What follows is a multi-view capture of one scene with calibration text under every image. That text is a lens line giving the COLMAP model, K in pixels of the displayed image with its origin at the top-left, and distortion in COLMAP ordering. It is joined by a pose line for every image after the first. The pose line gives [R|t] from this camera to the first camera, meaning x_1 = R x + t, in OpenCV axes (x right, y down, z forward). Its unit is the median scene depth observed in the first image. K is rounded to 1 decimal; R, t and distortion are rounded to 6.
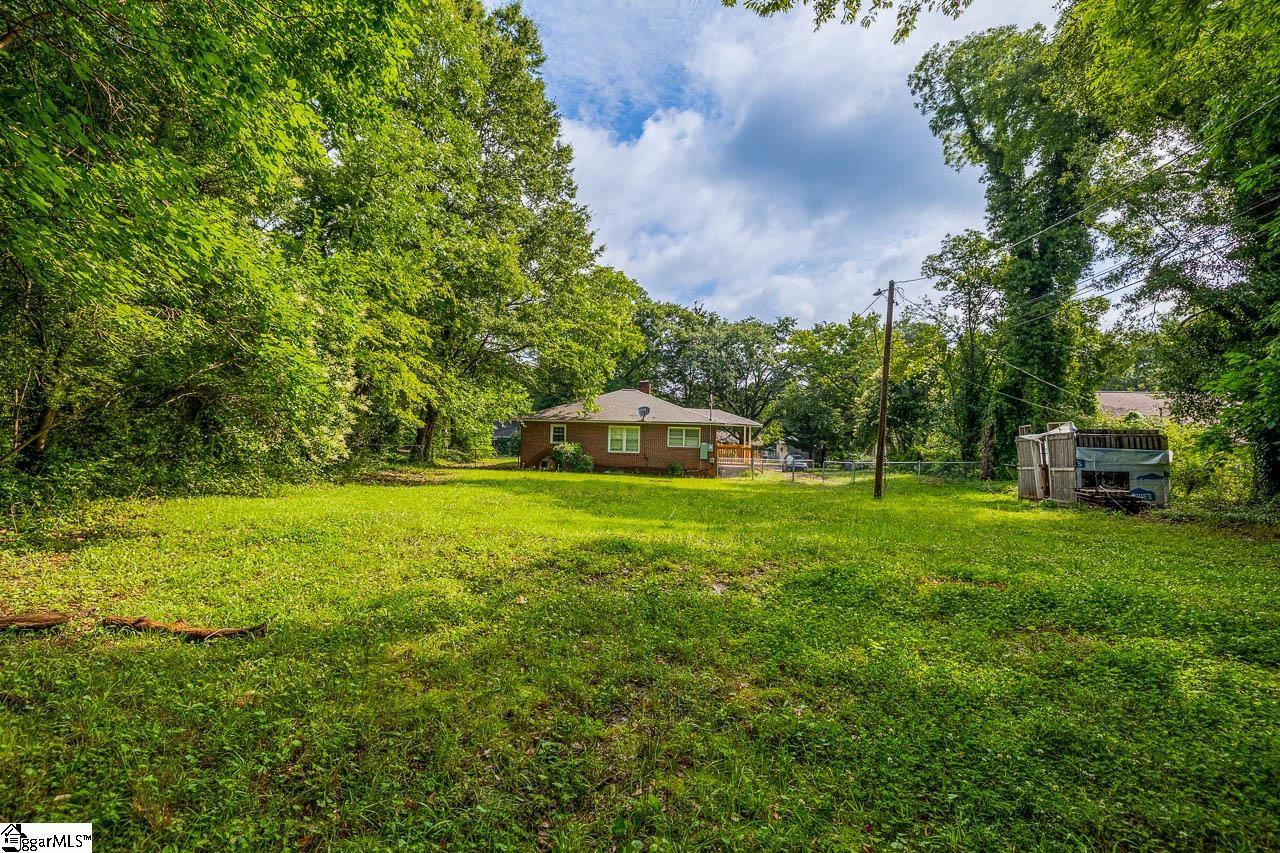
lens RADIAL K [[553.1, 0, 639.9], [0, 553.1, 426.2], [0, 0, 1]] dist [0.002070, -0.001631]
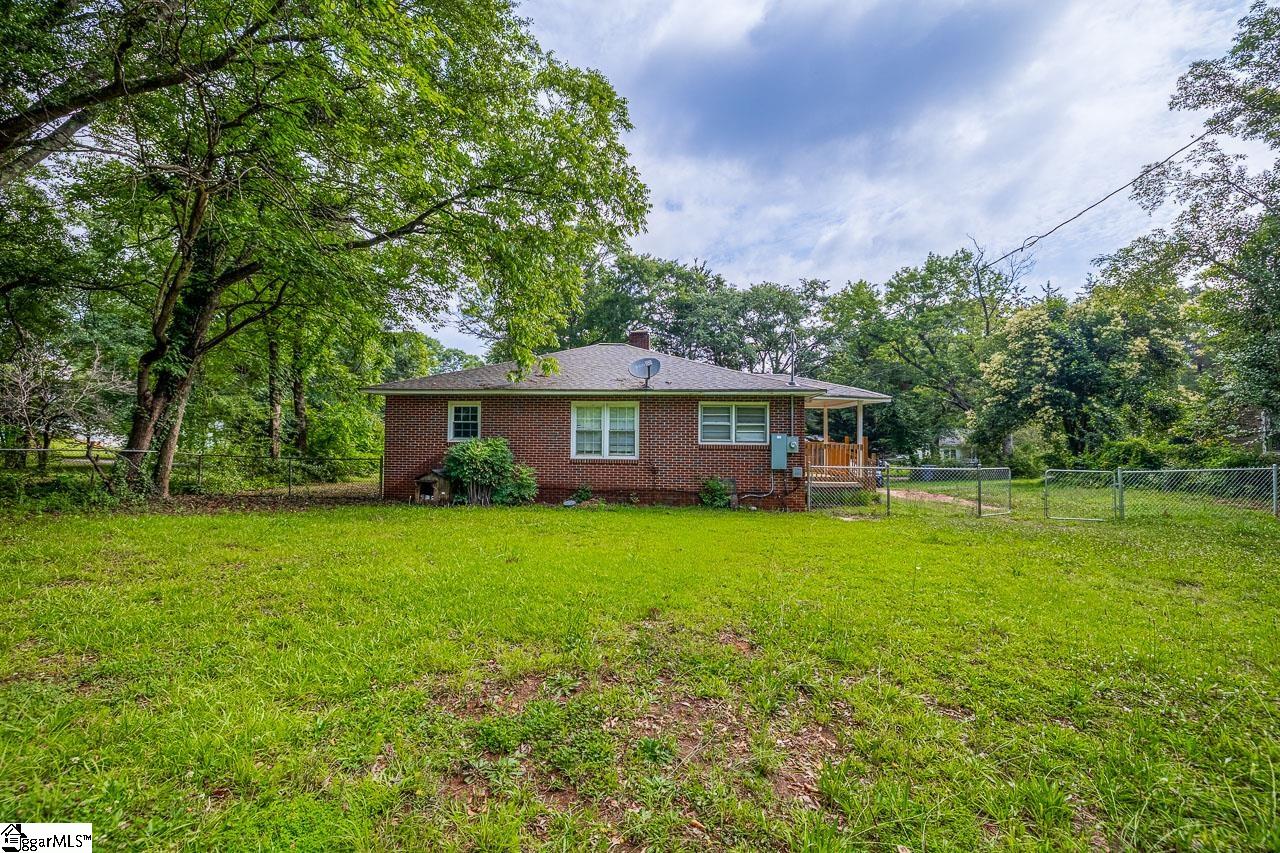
lens RADIAL K [[553.1, 0, 639.7], [0, 553.1, 429.3], [0, 0, 1]] dist [0.002070, -0.001631]
pose [[0.999162, -0.017221, 0.037135, -0.016721], [0.017540, 0.999812, -0.008274, 0.027430], [-0.036986, 0.008918, 0.999276, 0.531047]]
